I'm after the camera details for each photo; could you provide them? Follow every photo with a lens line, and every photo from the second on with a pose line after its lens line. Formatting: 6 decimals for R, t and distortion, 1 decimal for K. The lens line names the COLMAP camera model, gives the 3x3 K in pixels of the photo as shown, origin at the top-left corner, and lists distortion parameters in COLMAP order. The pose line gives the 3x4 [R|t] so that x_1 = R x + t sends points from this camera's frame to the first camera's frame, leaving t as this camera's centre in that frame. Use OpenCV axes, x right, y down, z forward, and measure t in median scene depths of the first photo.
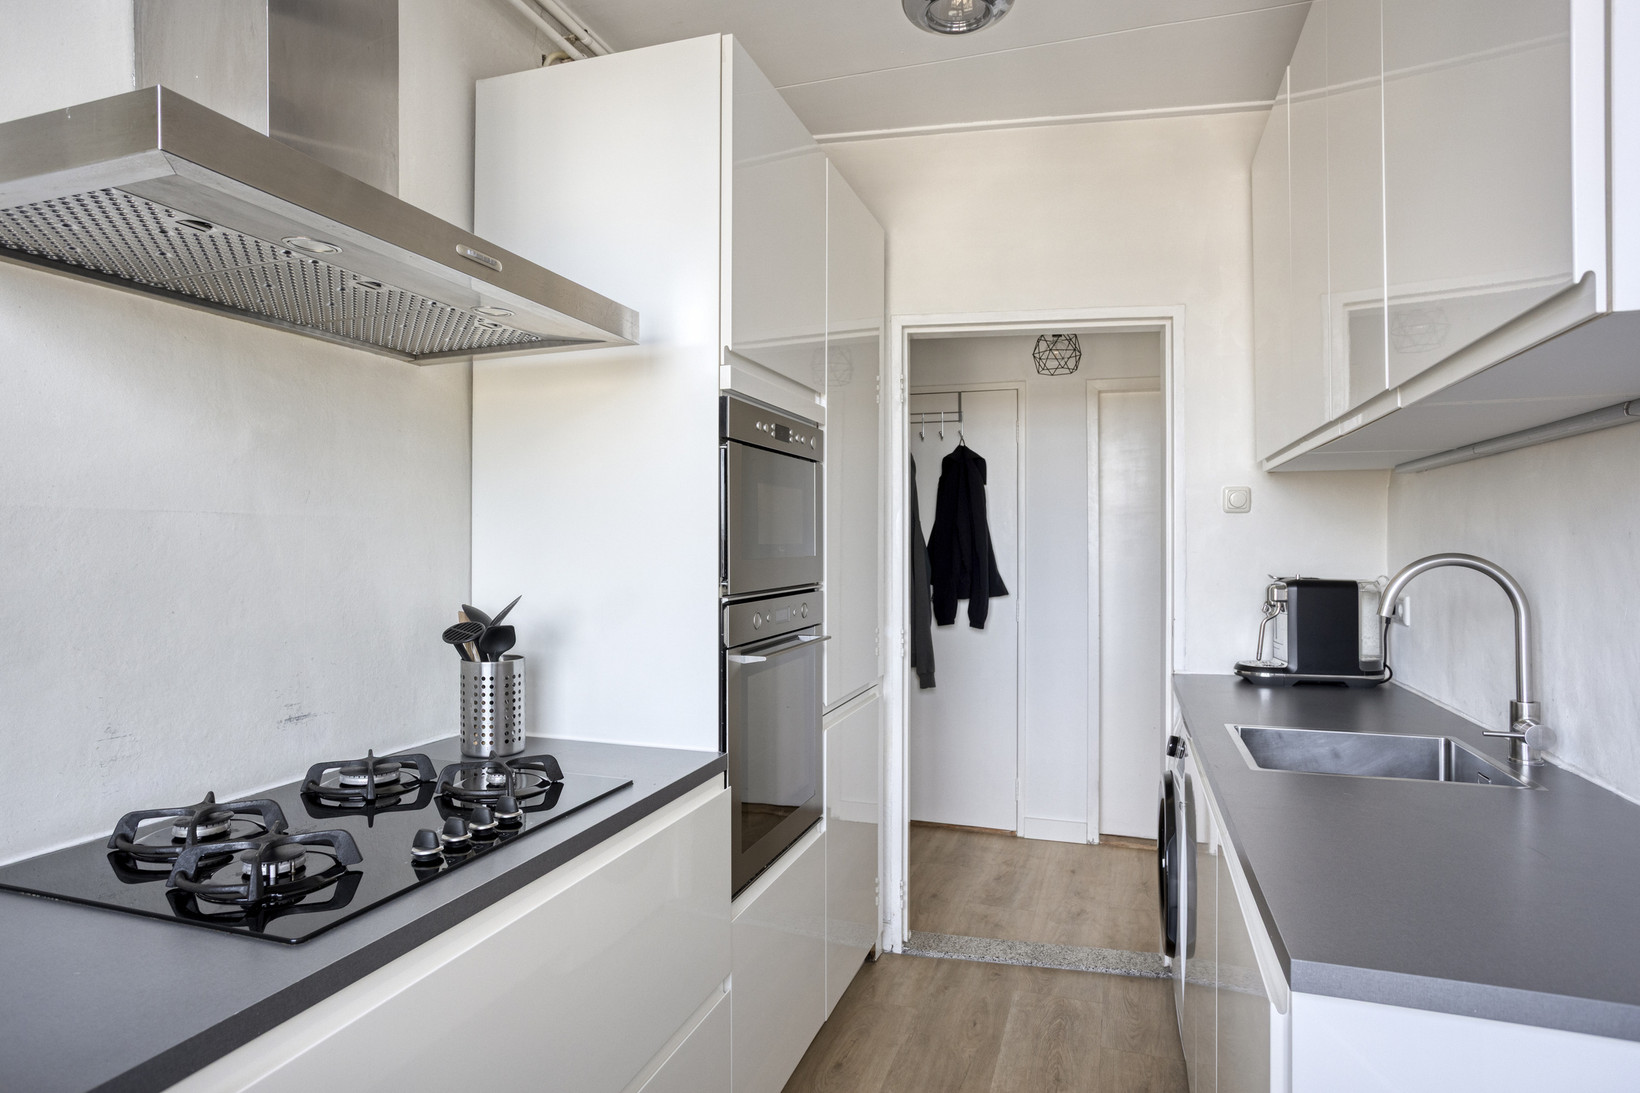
lens RADIAL K [[931.1, 0, 788.0], [0, 931.1, 541.7], [0, 0, 1]] dist [-0.058425, 0.043268]
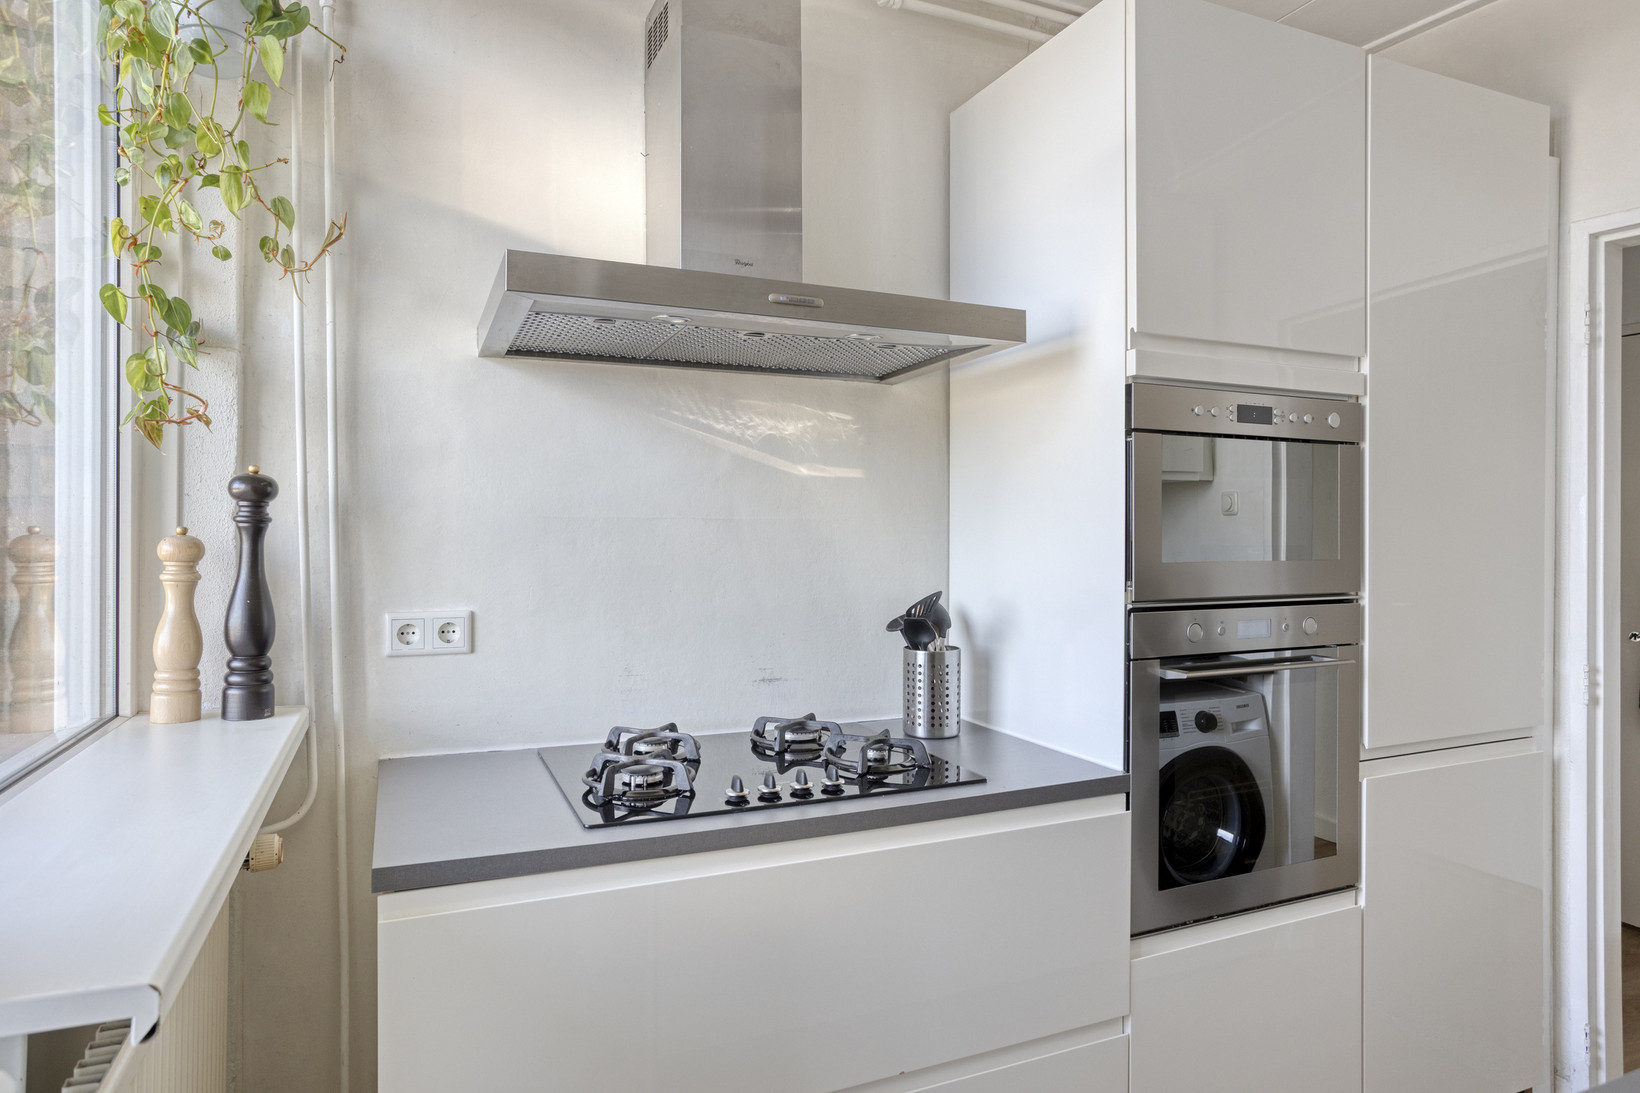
lens RADIAL K [[931.1, 0, 788.0], [0, 931.1, 541.7], [0, 0, 1]] dist [-0.058425, 0.043268]
pose [[0.676152, 0.008207, -0.736716, 0.373855], [-0.003159, 0.999961, 0.008240, -0.007443], [0.736755, -0.003244, 0.676152, 0.138593]]
